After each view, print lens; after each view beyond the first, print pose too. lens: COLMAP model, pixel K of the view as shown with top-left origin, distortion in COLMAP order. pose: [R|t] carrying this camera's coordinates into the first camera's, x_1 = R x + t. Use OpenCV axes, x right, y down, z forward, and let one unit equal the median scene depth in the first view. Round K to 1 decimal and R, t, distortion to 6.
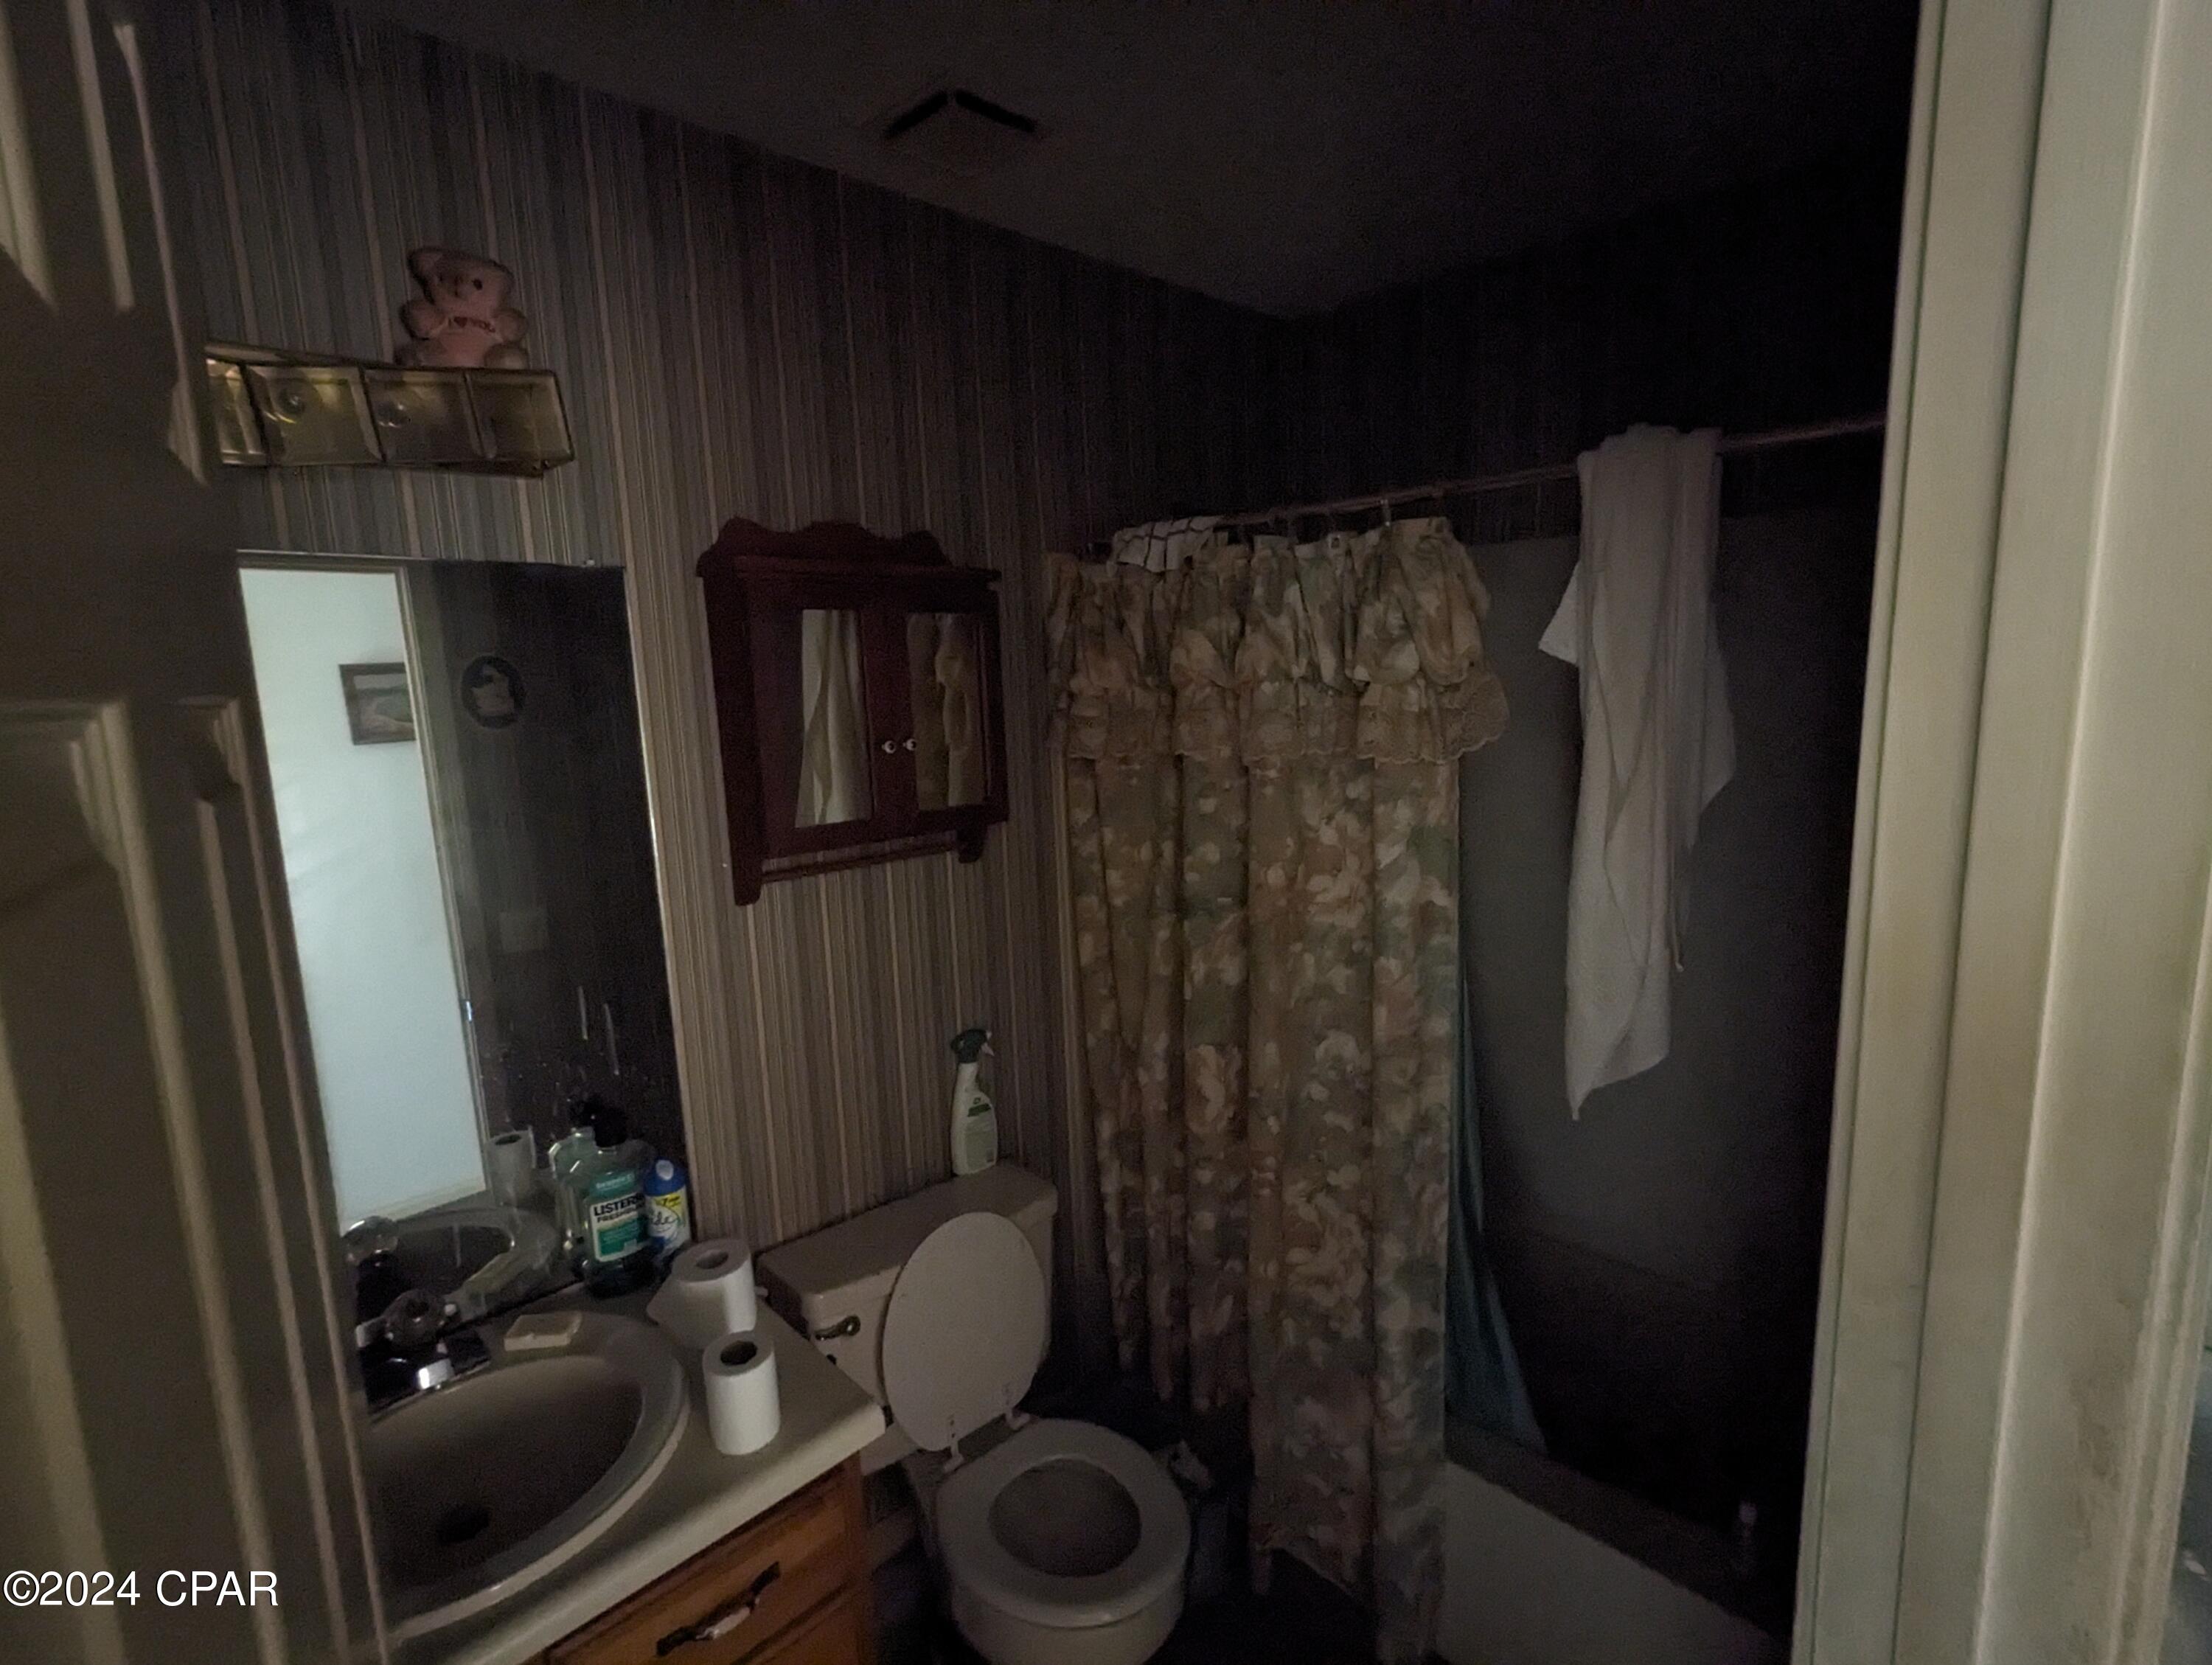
lens RADIAL K [[1053.3, 0, 1099.7], [0, 1053.3, 832.8], [0, 0, 1]] dist [0.000319, 0.000488]
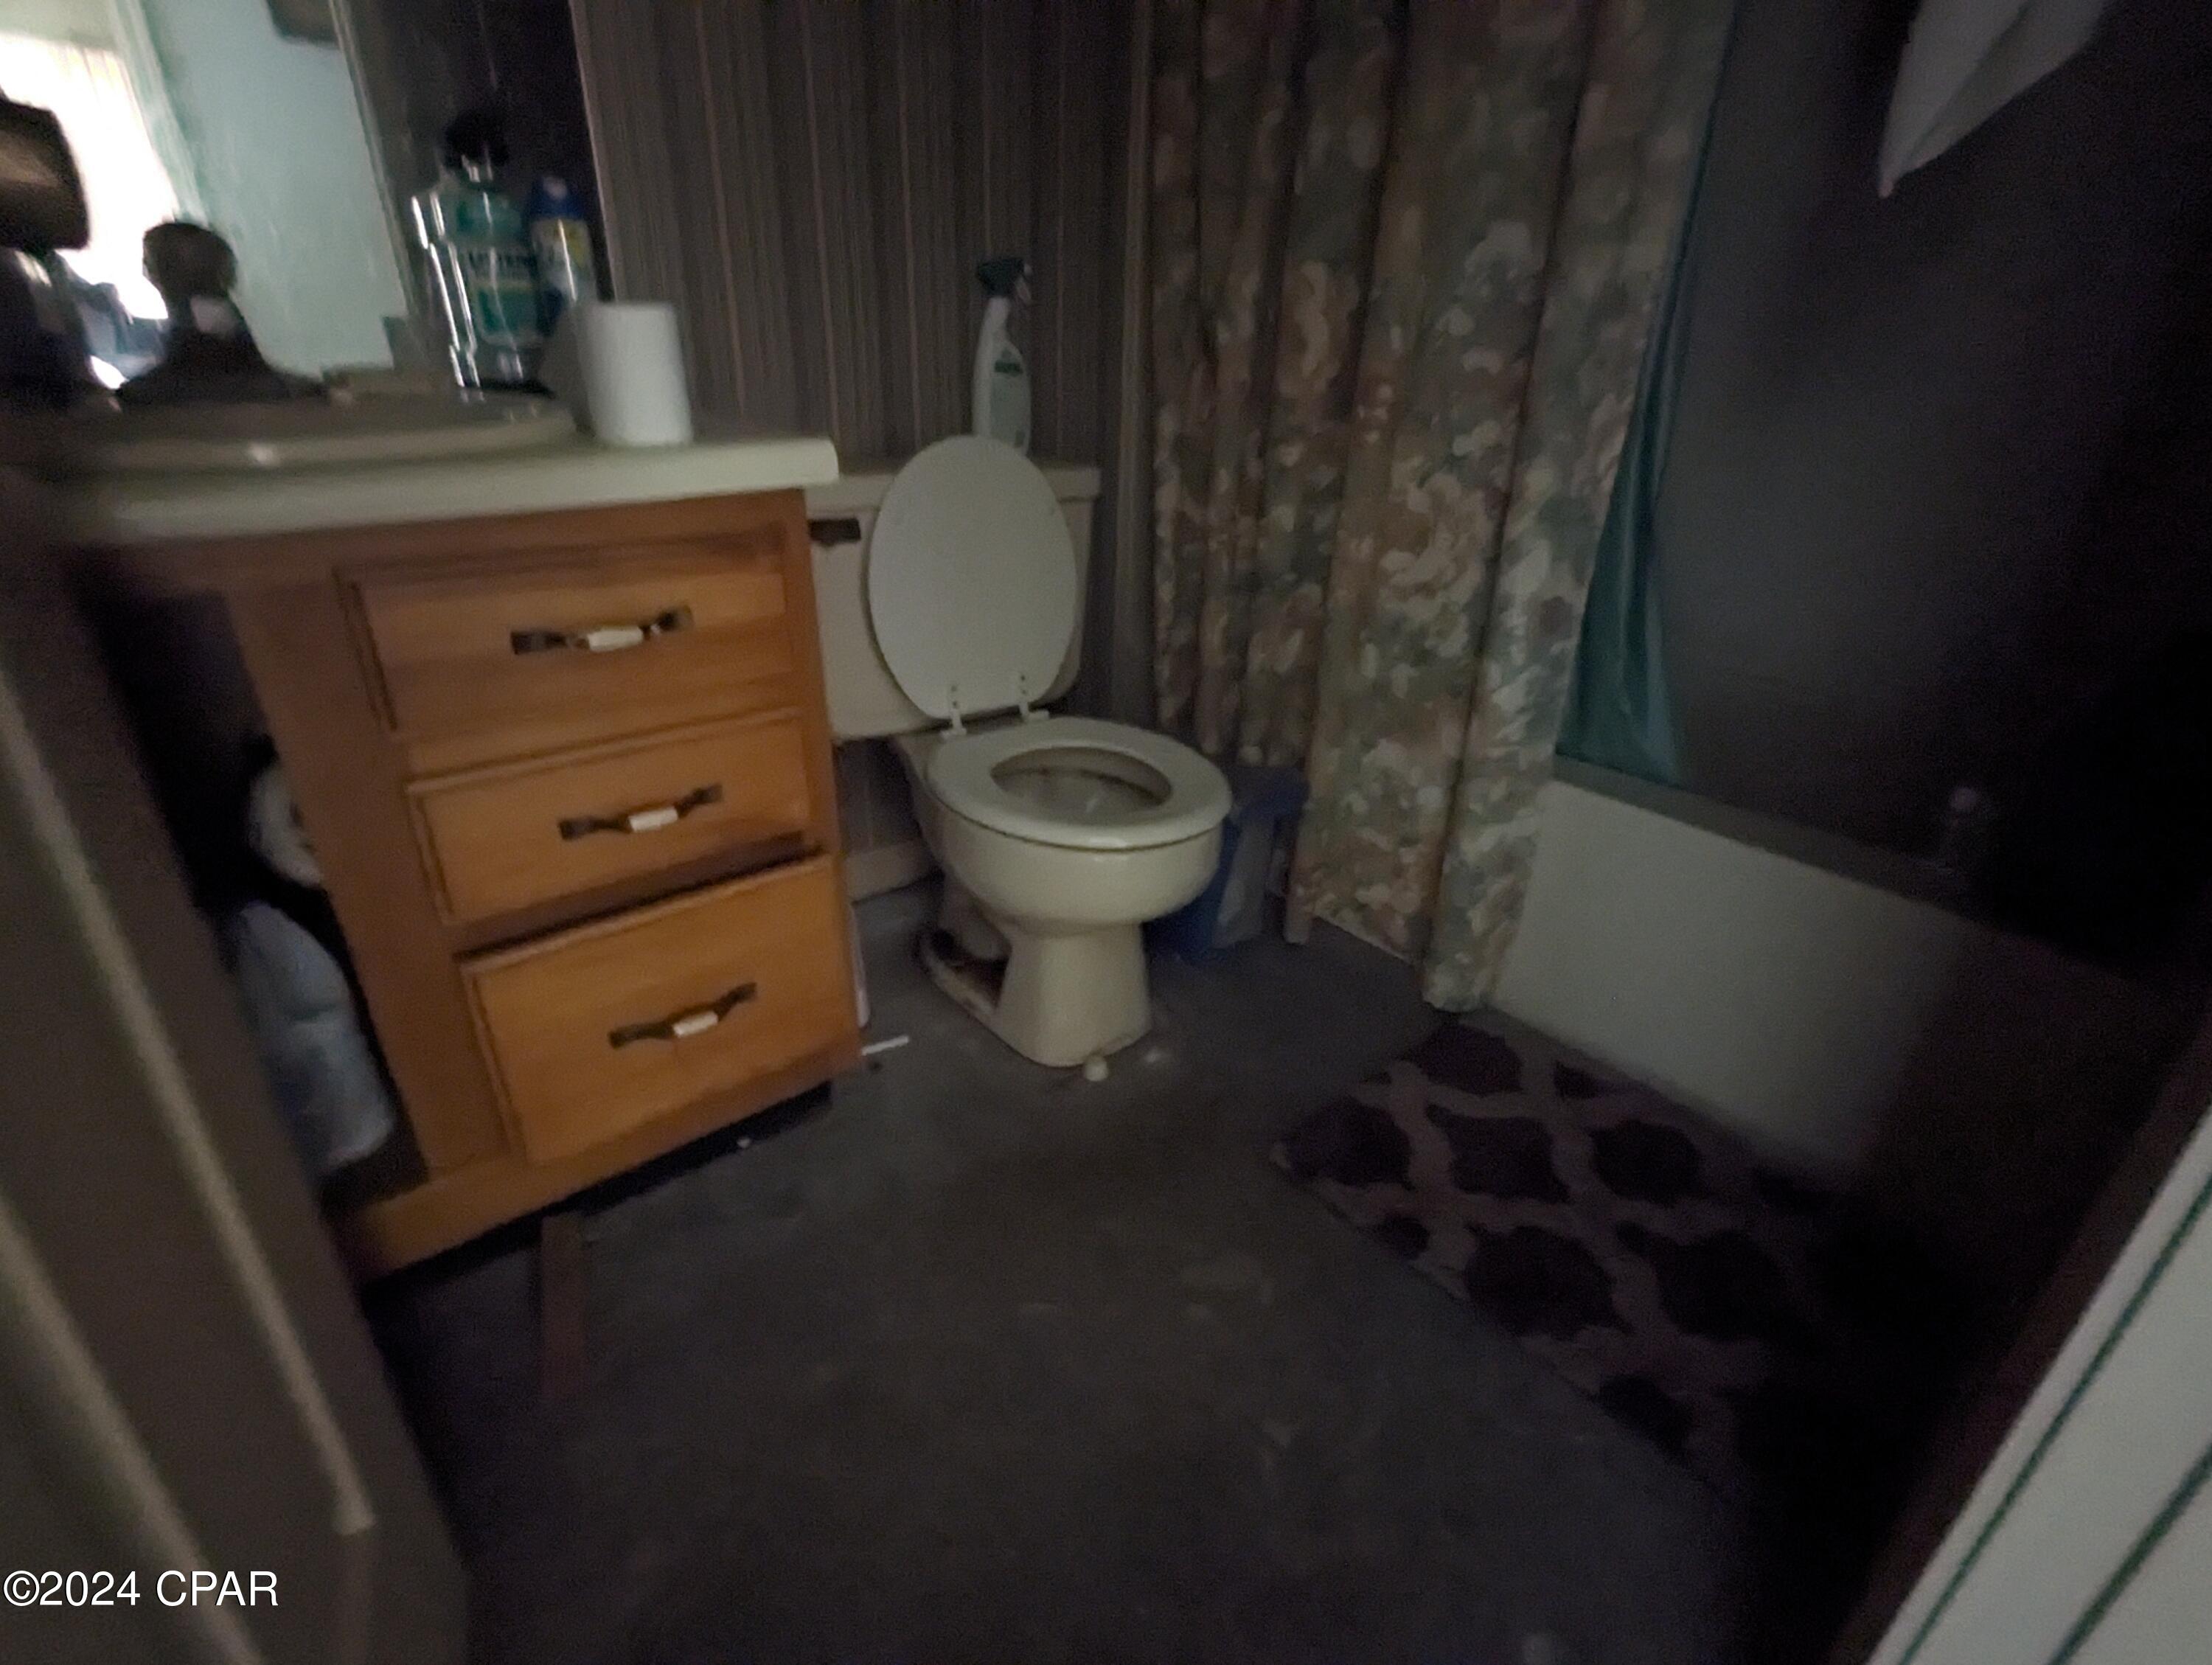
lens RADIAL K [[1053.3, 0, 1104.2], [0, 1053.3, 829.2], [0, 0, 1]] dist [0.000319, 0.000488]
pose [[0.995392, 0.089056, -0.035559, 0.015276], [-0.075575, 0.956807, 0.280729, 0.392050], [0.059024, -0.276748, 0.959128, 0.169742]]
